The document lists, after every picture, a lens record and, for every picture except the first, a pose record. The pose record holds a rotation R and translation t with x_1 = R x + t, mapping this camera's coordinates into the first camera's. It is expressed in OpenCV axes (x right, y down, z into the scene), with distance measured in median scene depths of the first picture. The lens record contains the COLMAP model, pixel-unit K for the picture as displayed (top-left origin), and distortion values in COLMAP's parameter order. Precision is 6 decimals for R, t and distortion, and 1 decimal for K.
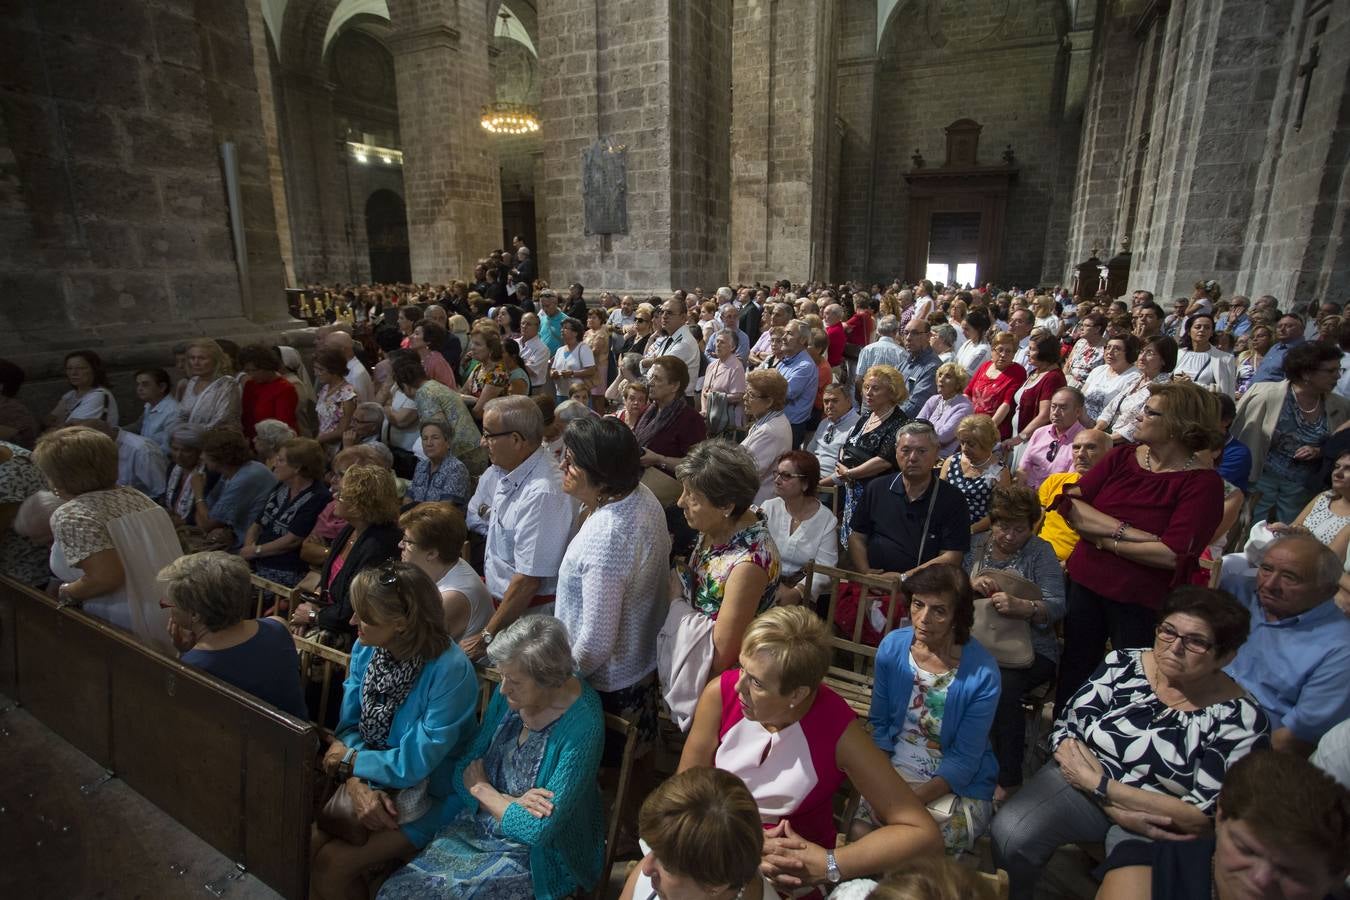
lens RADIAL K [[669.8, 0, 675.0], [0, 669.8, 450.0], [0, 0, 1]] dist [-0.060877, 0.020940]
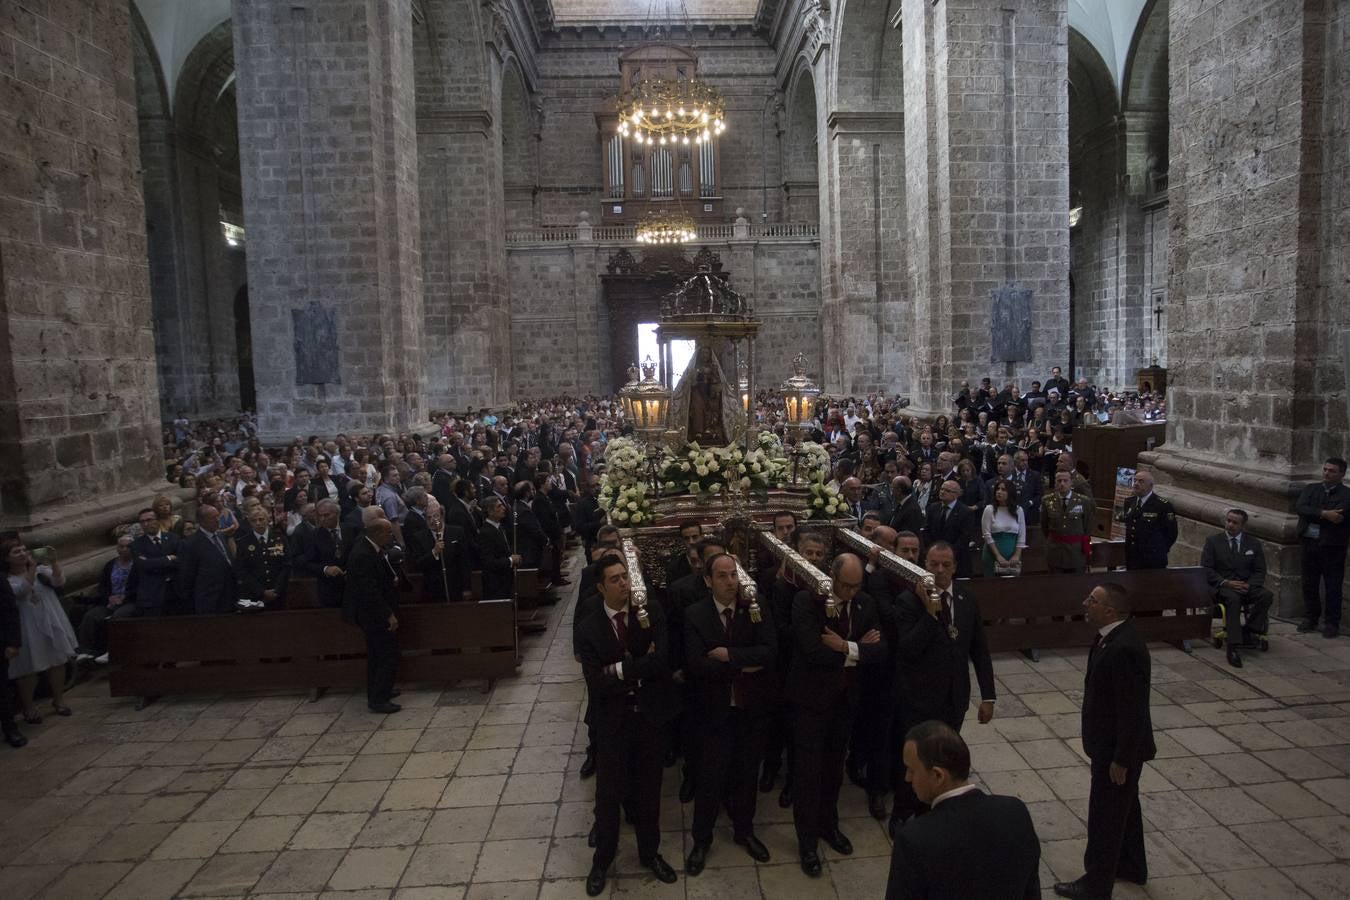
lens RADIAL K [[824.2, 0, 721.6], [0, 824.2, 434.7], [0, 0, 1]] dist [-0.076185, 0.038069]
pose [[0.870445, -0.061524, 0.488406, -1.210219], [0.148837, 0.978616, -0.141983, -0.072918], [-0.469227, 0.196281, 0.860988, 0.041341]]
